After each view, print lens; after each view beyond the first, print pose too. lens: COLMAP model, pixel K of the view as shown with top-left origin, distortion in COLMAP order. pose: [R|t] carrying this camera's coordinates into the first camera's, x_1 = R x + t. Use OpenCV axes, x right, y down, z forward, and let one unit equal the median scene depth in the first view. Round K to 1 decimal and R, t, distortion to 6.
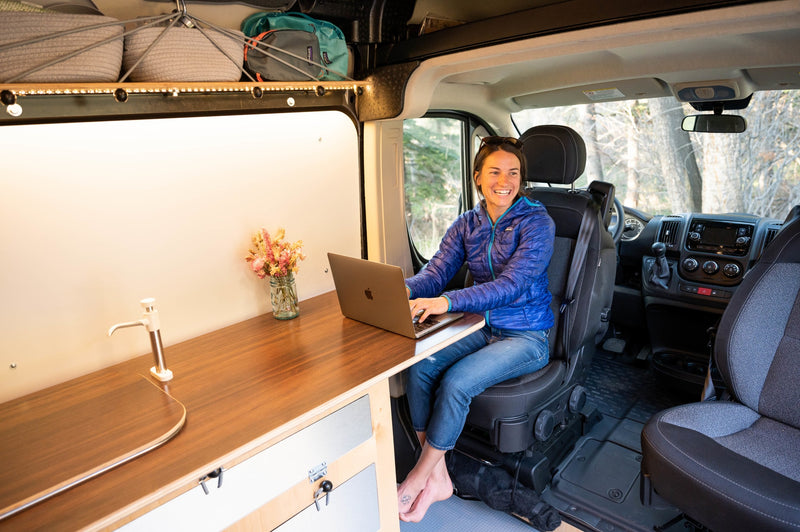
lens RADIAL K [[540.3, 0, 400.0], [0, 540.3, 266.0], [0, 0, 1]] dist [0.000398, 0.003918]
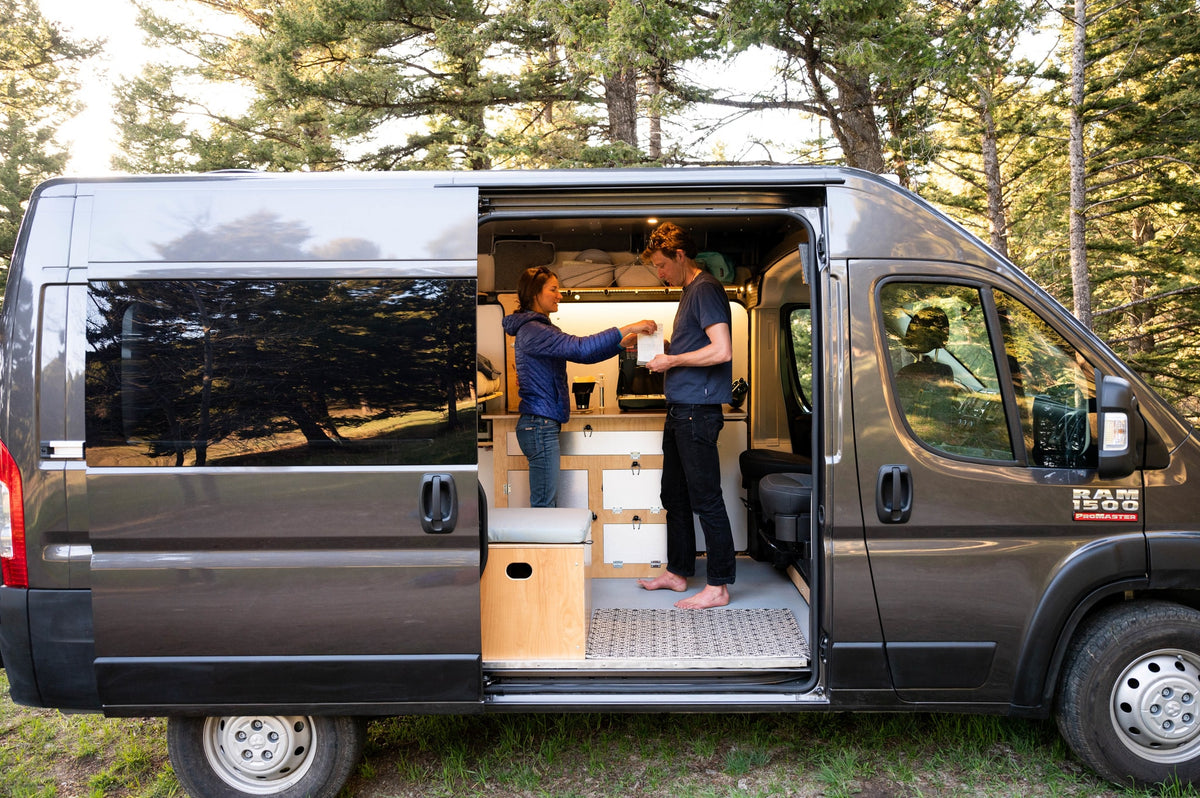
lens RADIAL K [[850.1, 0, 625.9], [0, 850.1, 395.0], [0, 0, 1]] dist [0.000551, 0.000705]
pose [[0.682126, 0.090428, -0.725622, 1.653709], [-0.229150, 0.968775, -0.094683, 0.340376], [0.694403, 0.230862, 0.681548, -1.035969]]
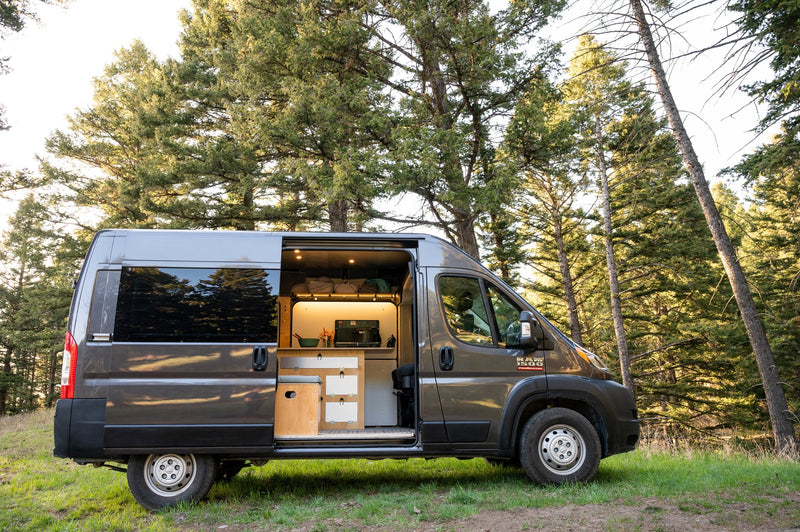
lens RADIAL K [[607.6, 0, 400.0], [0, 607.6, 266.0], [0, 0, 1]] dist [-0.000415, 0.002964]
pose [[0.751443, -0.094288, -0.653027, 2.664258], [-0.212861, 0.902172, -0.375202, 1.028864], [0.624519, 0.420947, 0.657860, -1.792980]]
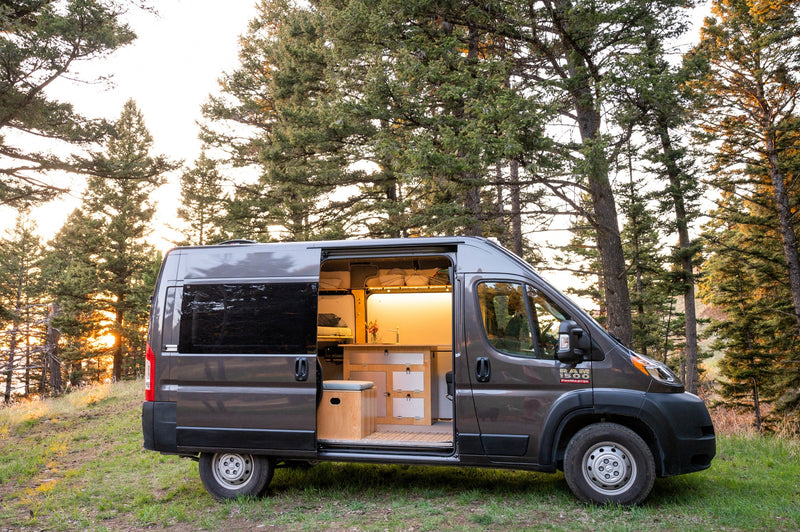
lens RADIAL K [[663.4, 0, 397.1], [0, 663.4, 267.1], [0, 0, 1]] dist [0.002555, -0.001547]
pose [[0.516466, -0.034384, -0.855617, 3.377136], [-0.259576, 0.945893, -0.194697, 0.513311], [0.816017, 0.322652, 0.479596, -1.494754]]
